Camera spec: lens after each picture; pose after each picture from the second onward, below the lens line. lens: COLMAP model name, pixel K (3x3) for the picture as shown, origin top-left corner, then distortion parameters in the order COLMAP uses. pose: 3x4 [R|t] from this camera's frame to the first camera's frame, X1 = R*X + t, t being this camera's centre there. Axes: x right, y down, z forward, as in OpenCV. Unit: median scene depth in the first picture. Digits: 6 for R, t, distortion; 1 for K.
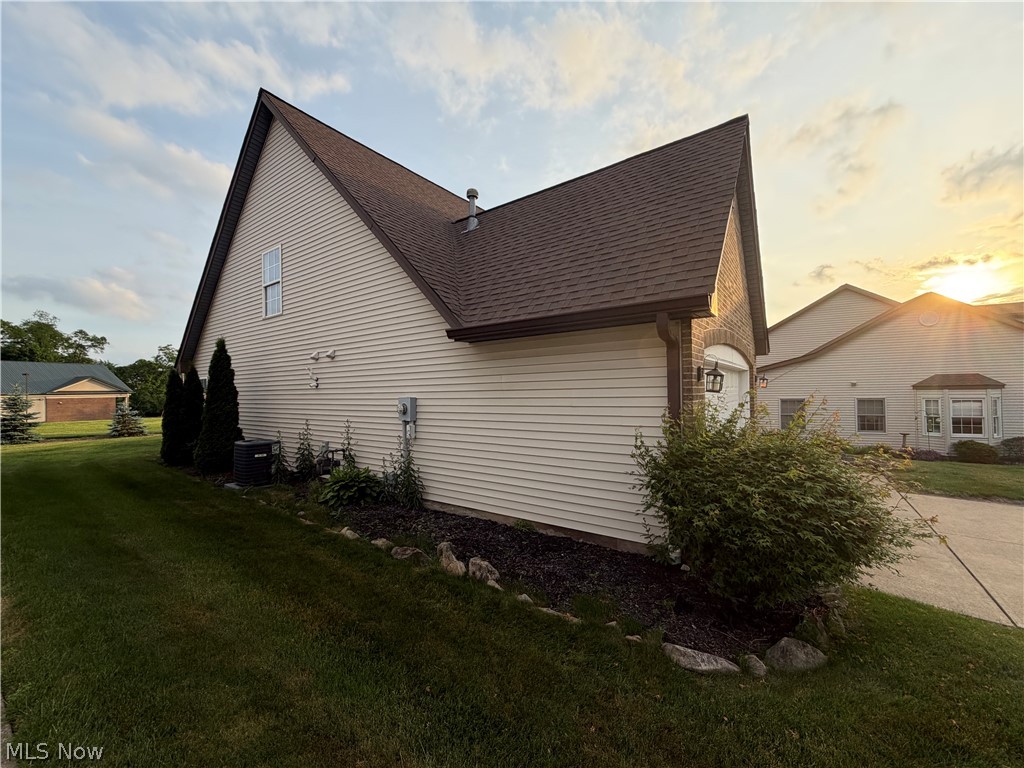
lens RADIAL K [[411.5, 0, 513.4], [0, 411.5, 387.8], [0, 0, 1]] dist [-0.002226, 0.000530]
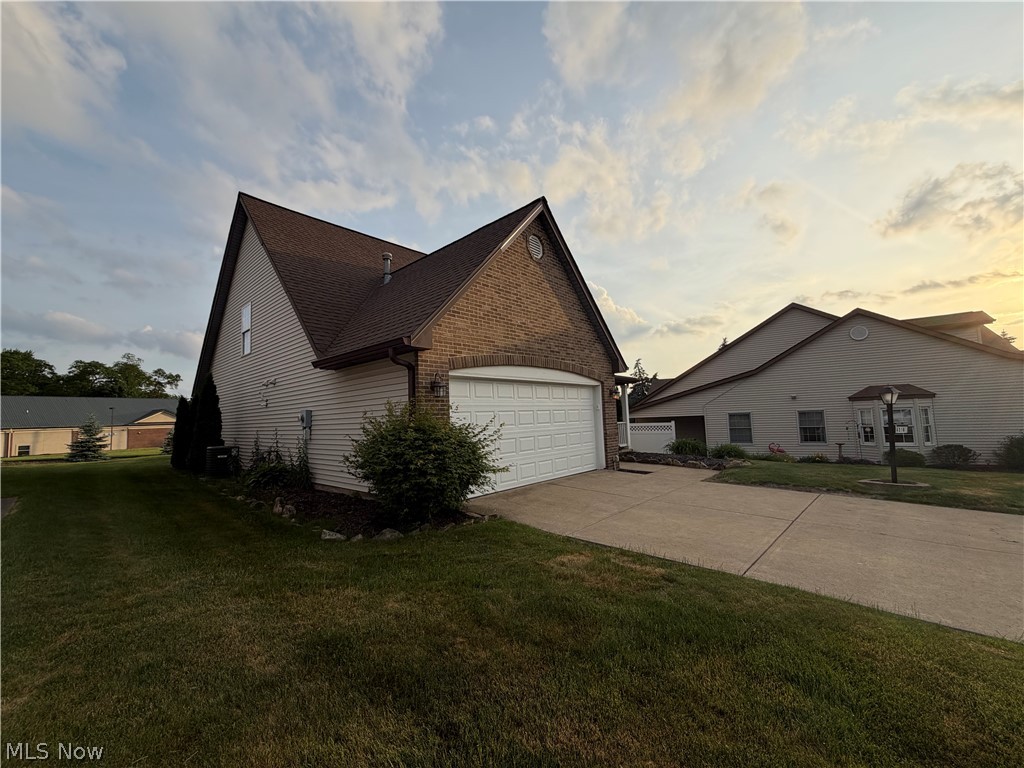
lens RADIAL K [[411.5, 0, 508.9], [0, 411.5, 386.0], [0, 0, 1]] dist [-0.002226, 0.000530]
pose [[0.993394, -0.027146, -0.111496, 0.223822], [0.019586, 0.997469, -0.068351, 0.019346], [0.113069, 0.065716, 0.991412, -0.121006]]
